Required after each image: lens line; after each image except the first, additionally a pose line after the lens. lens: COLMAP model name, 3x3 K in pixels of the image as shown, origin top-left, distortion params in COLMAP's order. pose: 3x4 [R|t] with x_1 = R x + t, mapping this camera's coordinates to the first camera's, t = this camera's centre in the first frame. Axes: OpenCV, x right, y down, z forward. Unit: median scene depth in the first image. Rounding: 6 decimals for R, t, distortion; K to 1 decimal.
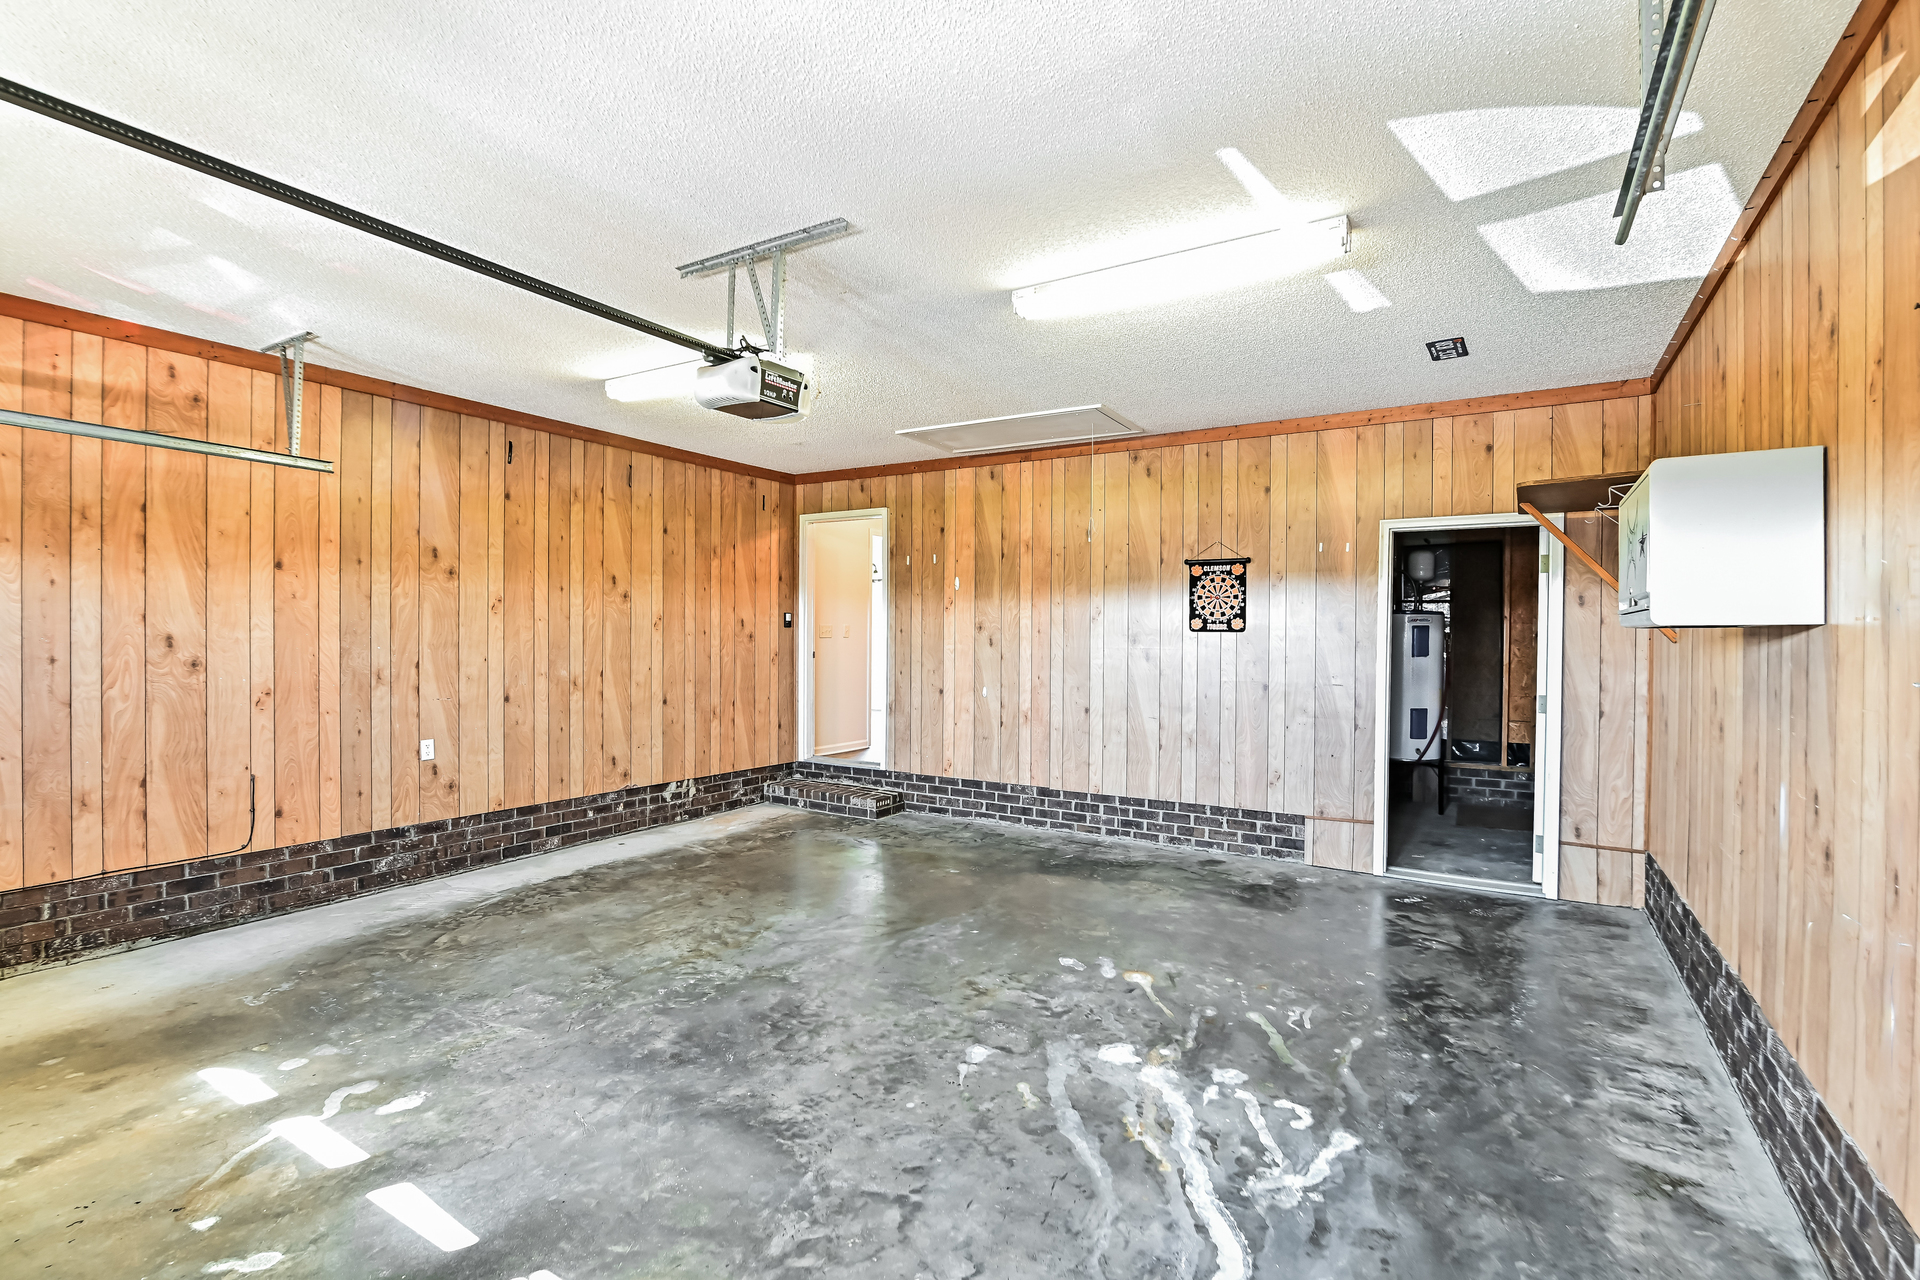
lens RADIAL K [[894.6, 0, 955.9], [0, 894.6, 637.6], [0, 0, 1]] dist [0.003442, 0.000042]
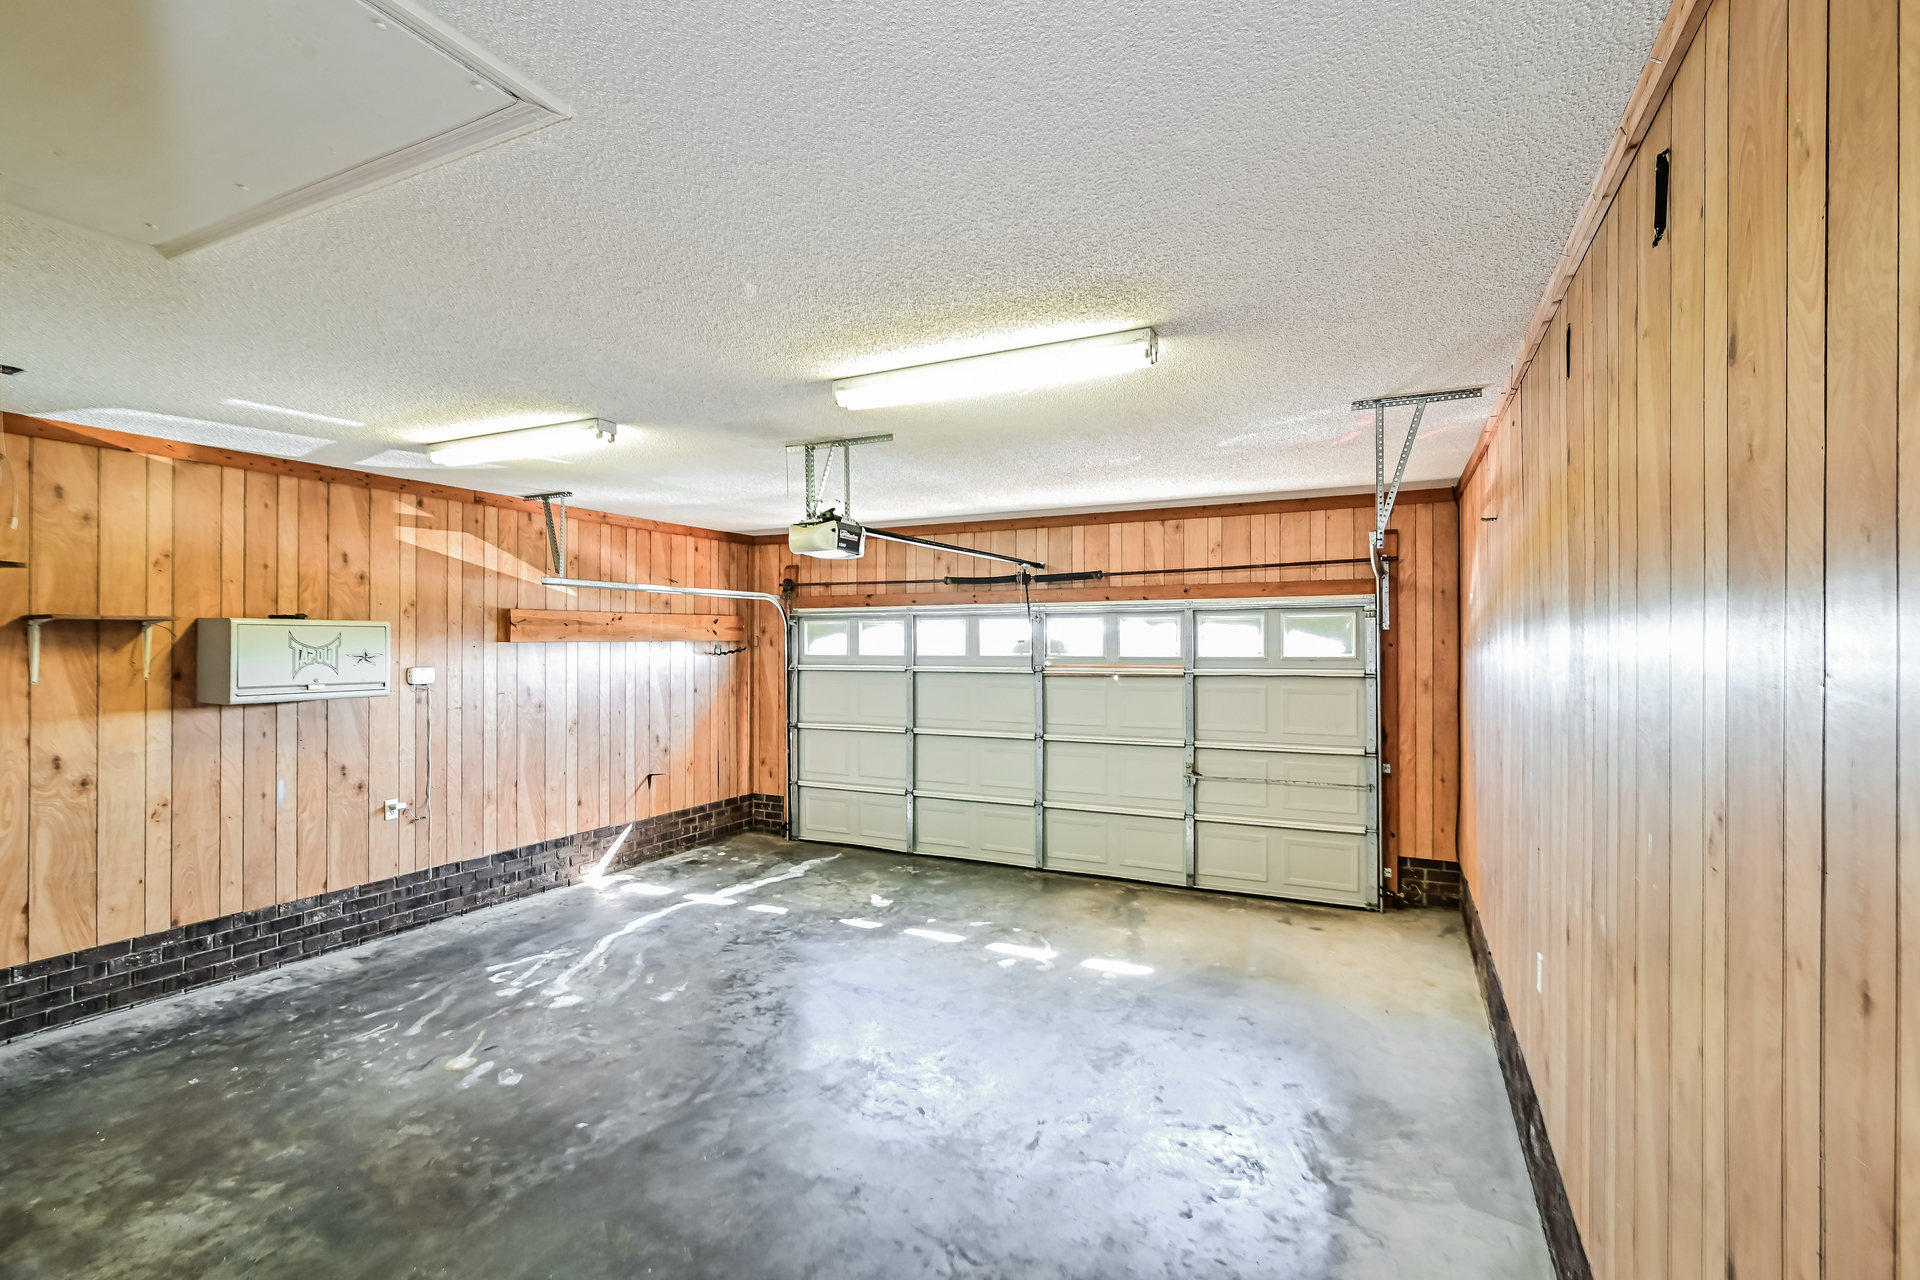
lens RADIAL K [[894.6, 0, 961.2], [0, 894.6, 641.7], [0, 0, 1]] dist [0.003442, 0.000042]
pose [[-0.996144, -0.005799, -0.087546, -0.352397], [-0.005935, 0.999982, 0.001283, -0.130227], [0.087537, 0.001798, -0.996160, 2.725793]]
